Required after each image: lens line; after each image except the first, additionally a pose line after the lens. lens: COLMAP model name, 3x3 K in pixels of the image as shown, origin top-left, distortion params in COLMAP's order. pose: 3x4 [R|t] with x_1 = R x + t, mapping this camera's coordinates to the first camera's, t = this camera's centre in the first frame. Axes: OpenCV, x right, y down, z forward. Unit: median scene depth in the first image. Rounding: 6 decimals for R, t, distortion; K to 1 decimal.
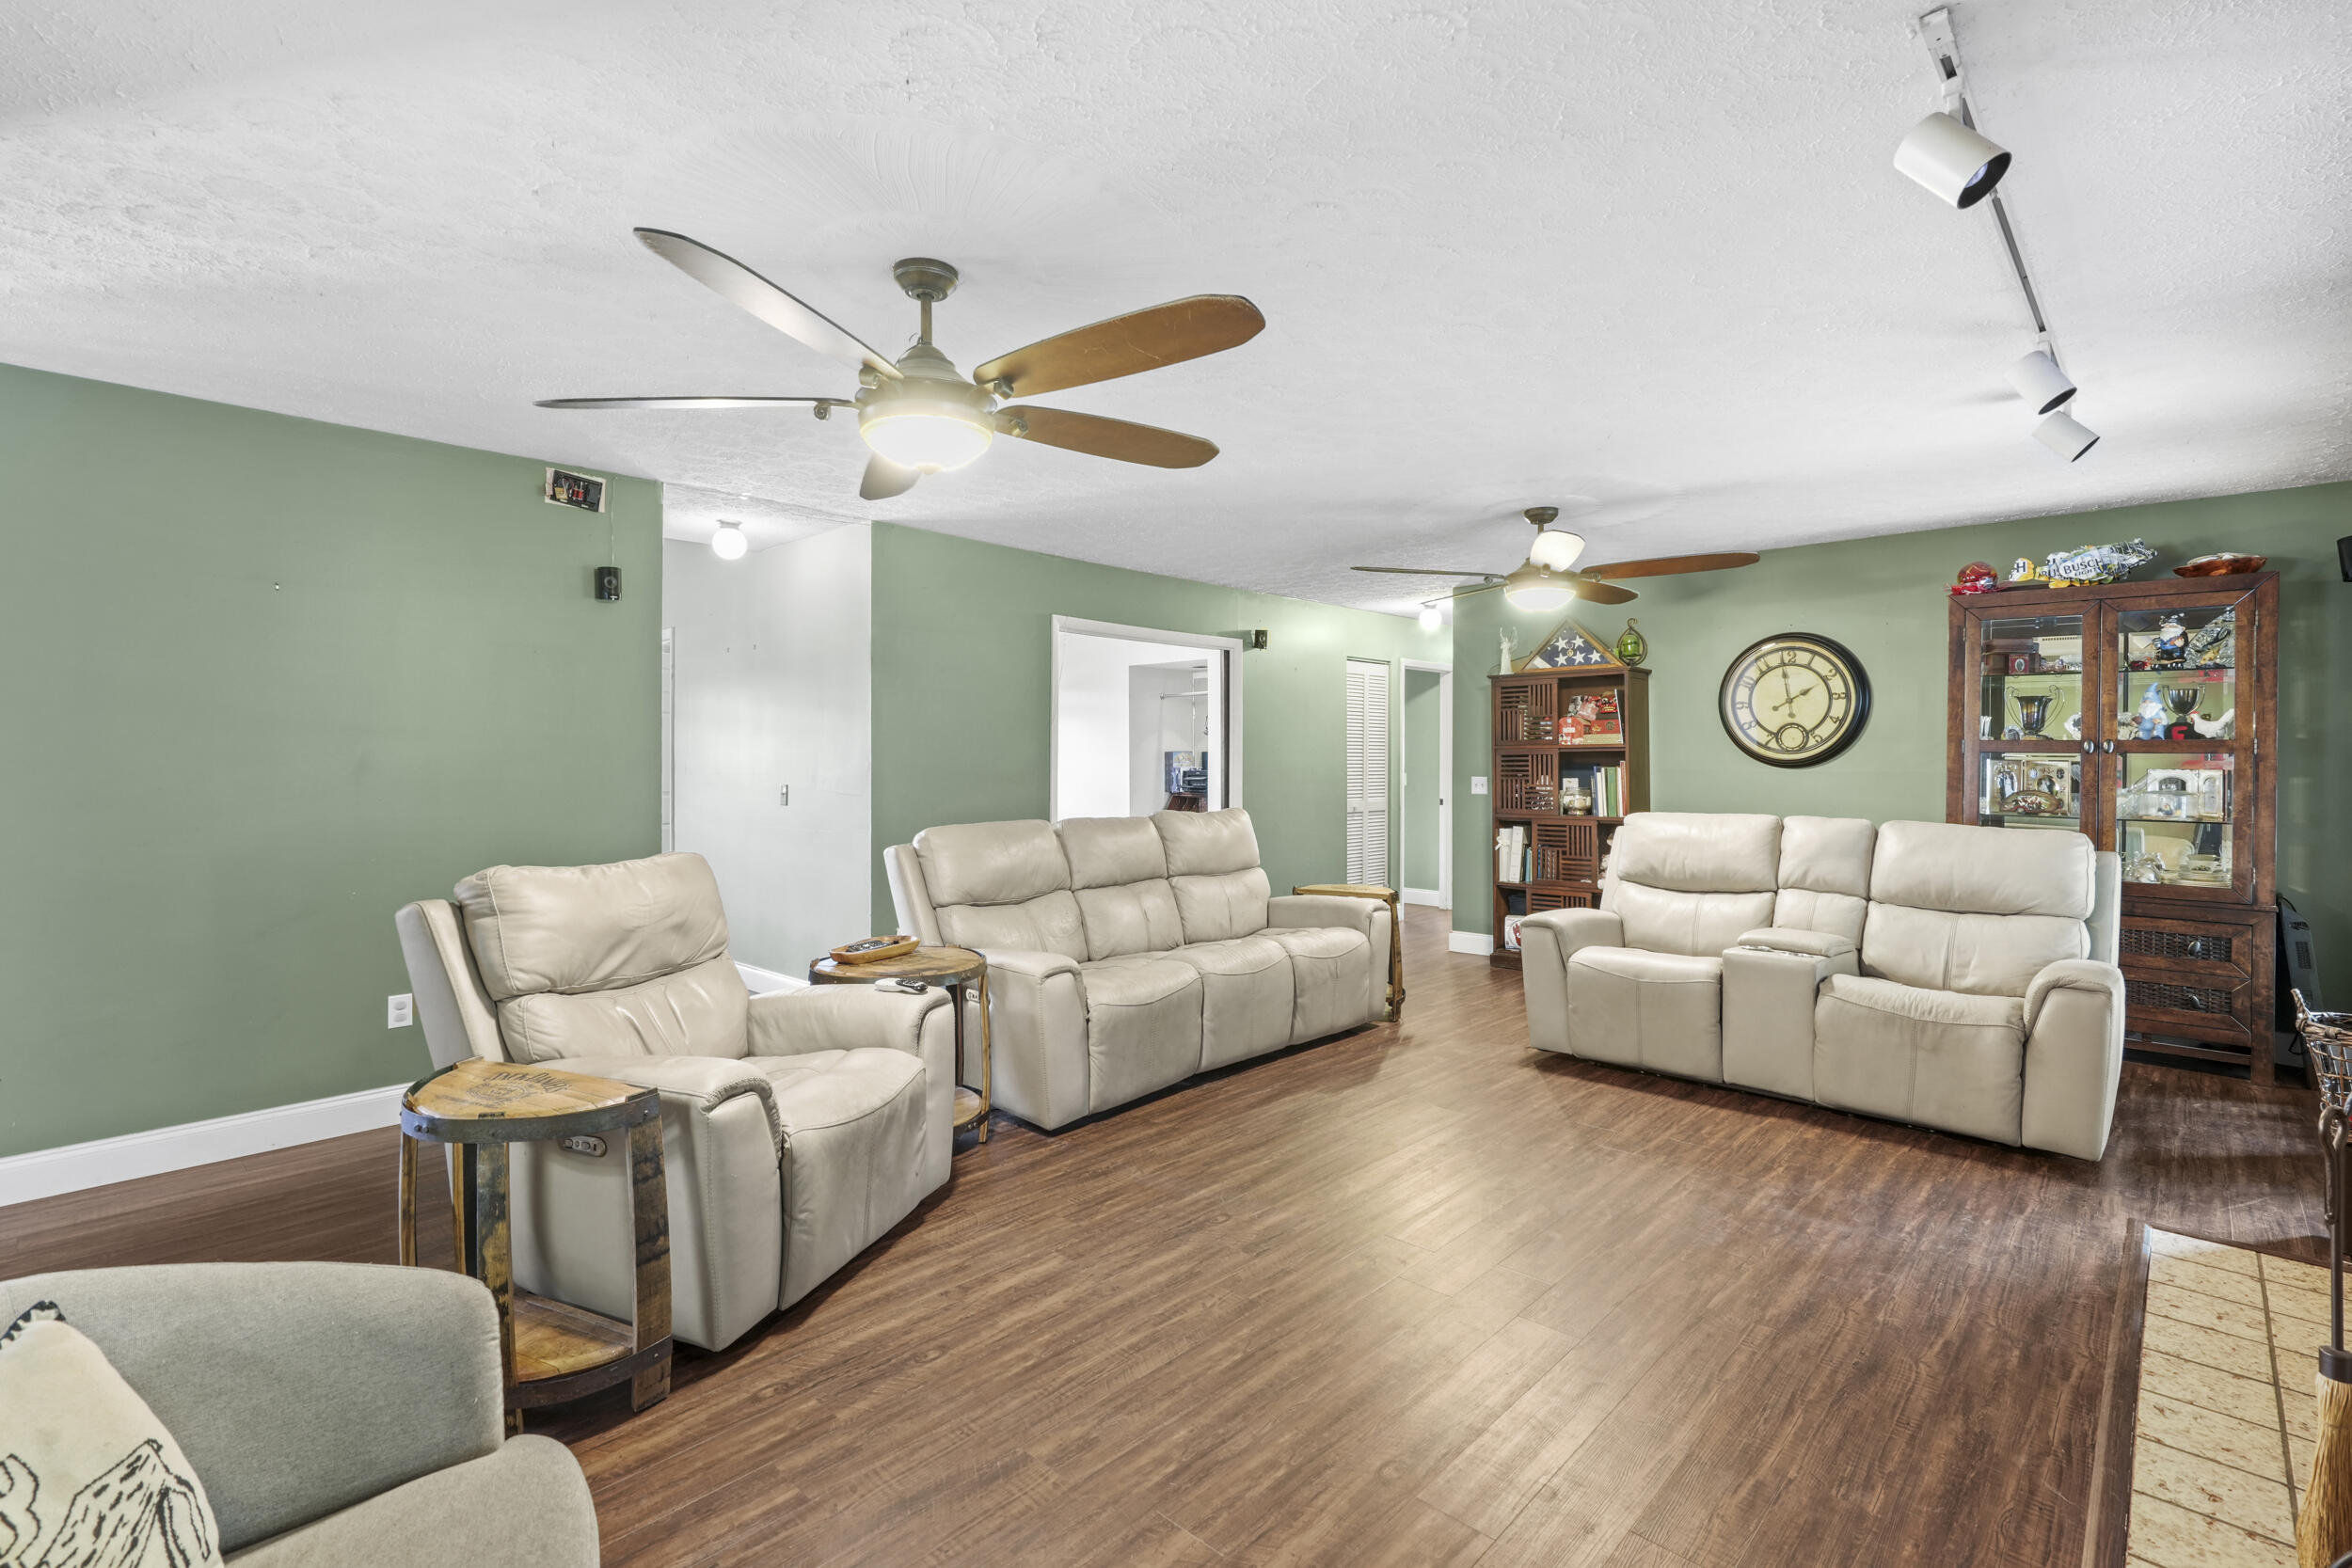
lens RADIAL K [[1075.3, 0, 1179.8], [0, 1075.3, 771.1], [0, 0, 1]] dist [-0.001308, 0.001510]
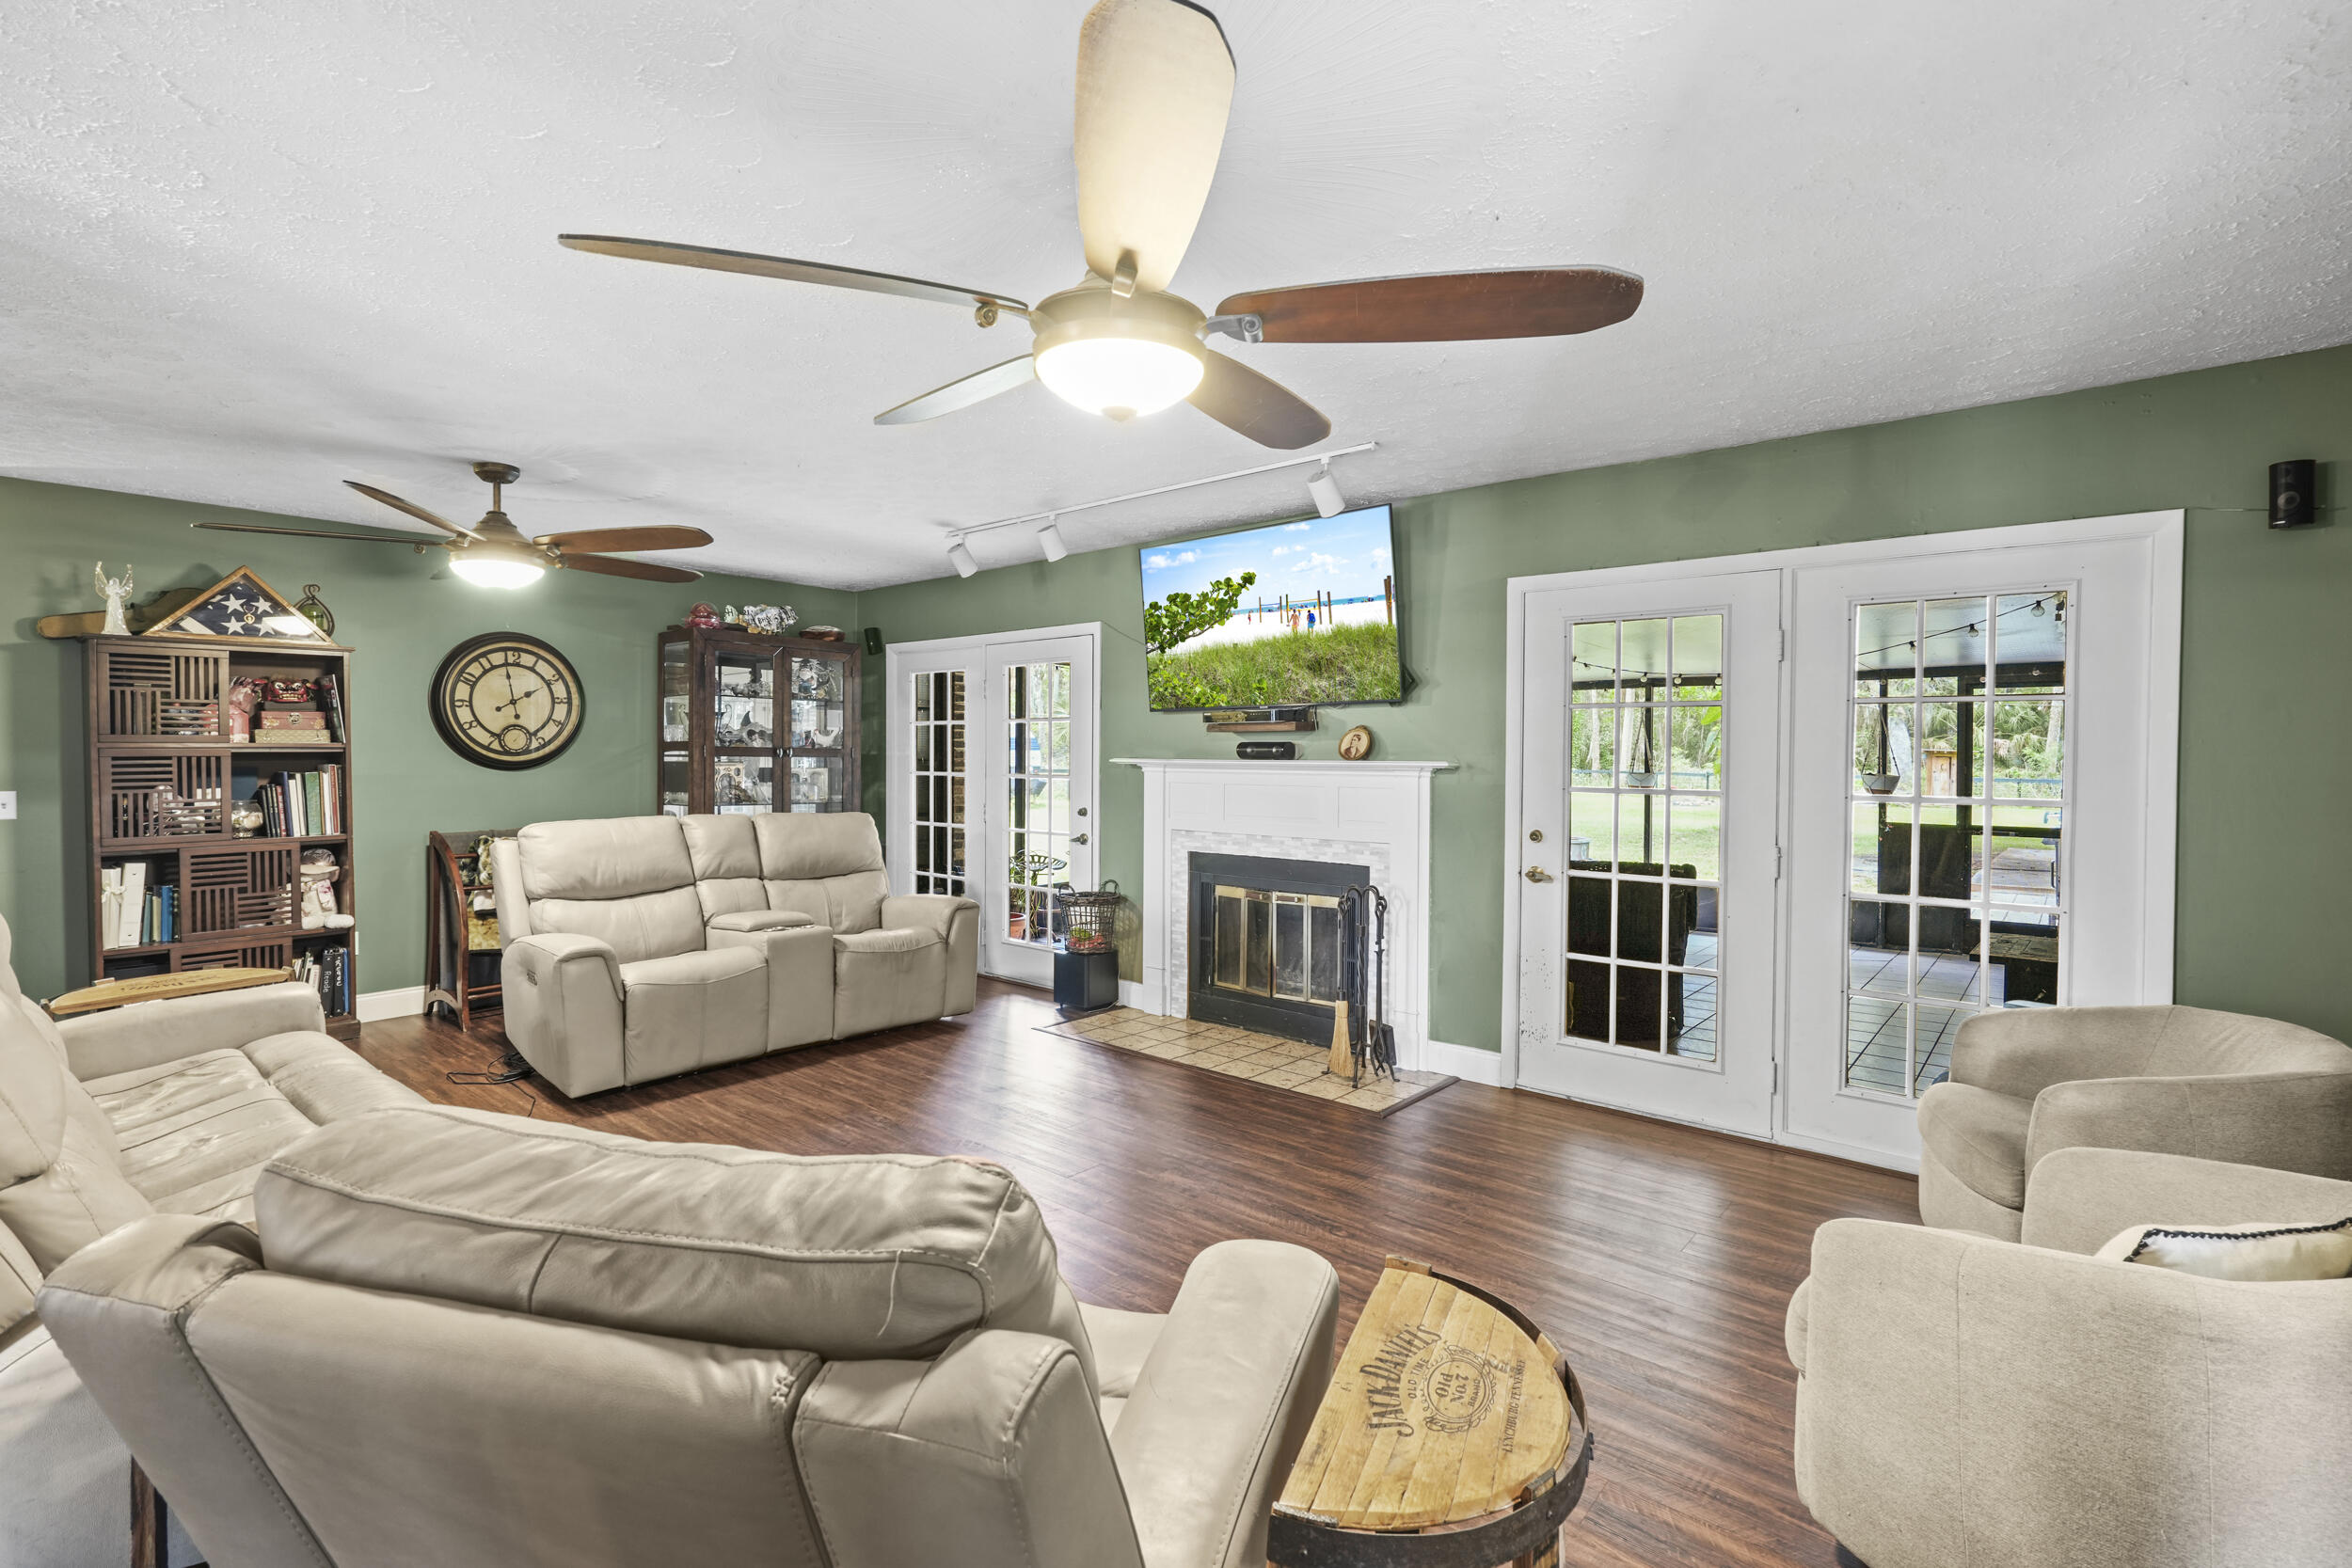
lens RADIAL K [[1075.3, 0, 1173.0], [0, 1075.3, 780.4], [0, 0, 1]] dist [-0.001308, 0.001510]
pose [[-0.048137, -0.027869, 0.998452, -0.532355], [0.006228, 0.999583, 0.028201, -0.020847], [-0.998821, 0.007576, -0.047943, 0.527282]]
